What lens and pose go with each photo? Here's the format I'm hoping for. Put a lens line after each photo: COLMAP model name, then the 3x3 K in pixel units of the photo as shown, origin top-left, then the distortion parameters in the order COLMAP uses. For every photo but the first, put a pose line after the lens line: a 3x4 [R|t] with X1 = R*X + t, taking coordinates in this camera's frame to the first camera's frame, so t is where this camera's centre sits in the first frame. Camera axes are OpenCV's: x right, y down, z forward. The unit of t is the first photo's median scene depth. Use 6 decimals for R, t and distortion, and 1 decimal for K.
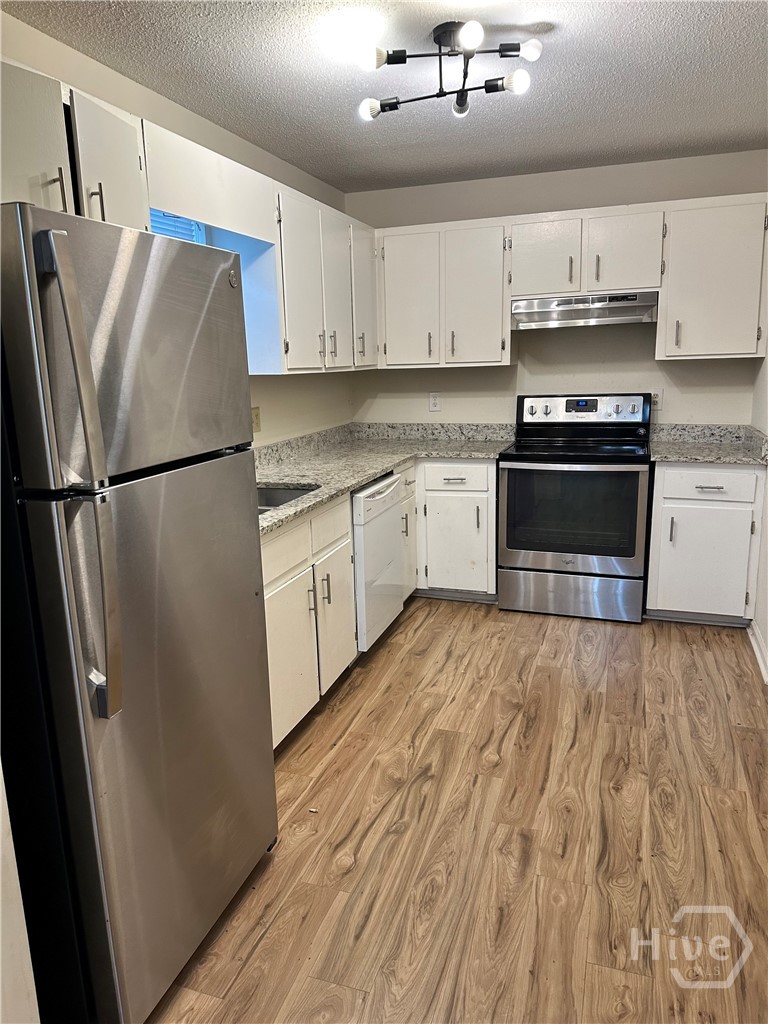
lens RADIAL K [[697.1, 0, 384.0], [0, 697.1, 512.0], [0, 0, 1]] dist [0.085620, -0.001011]
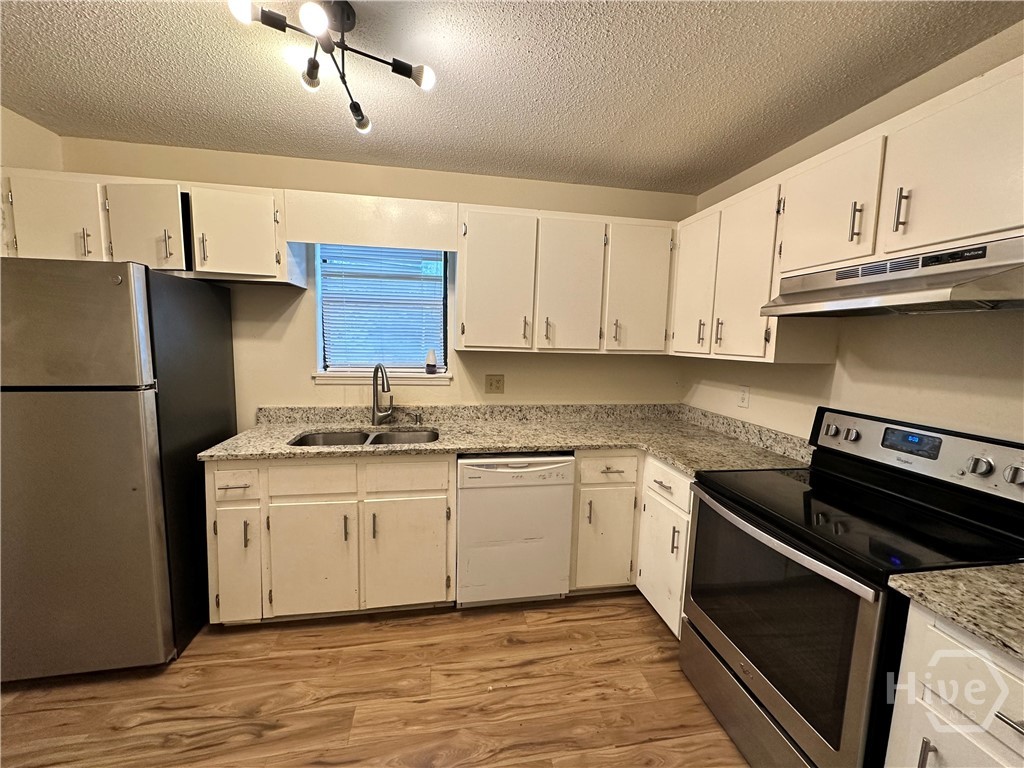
lens RADIAL K [[409.8, 0, 512.0], [0, 409.8, 384.0], [0, 0, 1]] dist [-0.002480, 0.004611]
pose [[0.484407, 0.136636, -0.864107, 0.453347], [-0.223890, 0.974197, 0.028534, -0.148608], [0.845709, 0.179643, 0.502499, 0.595853]]
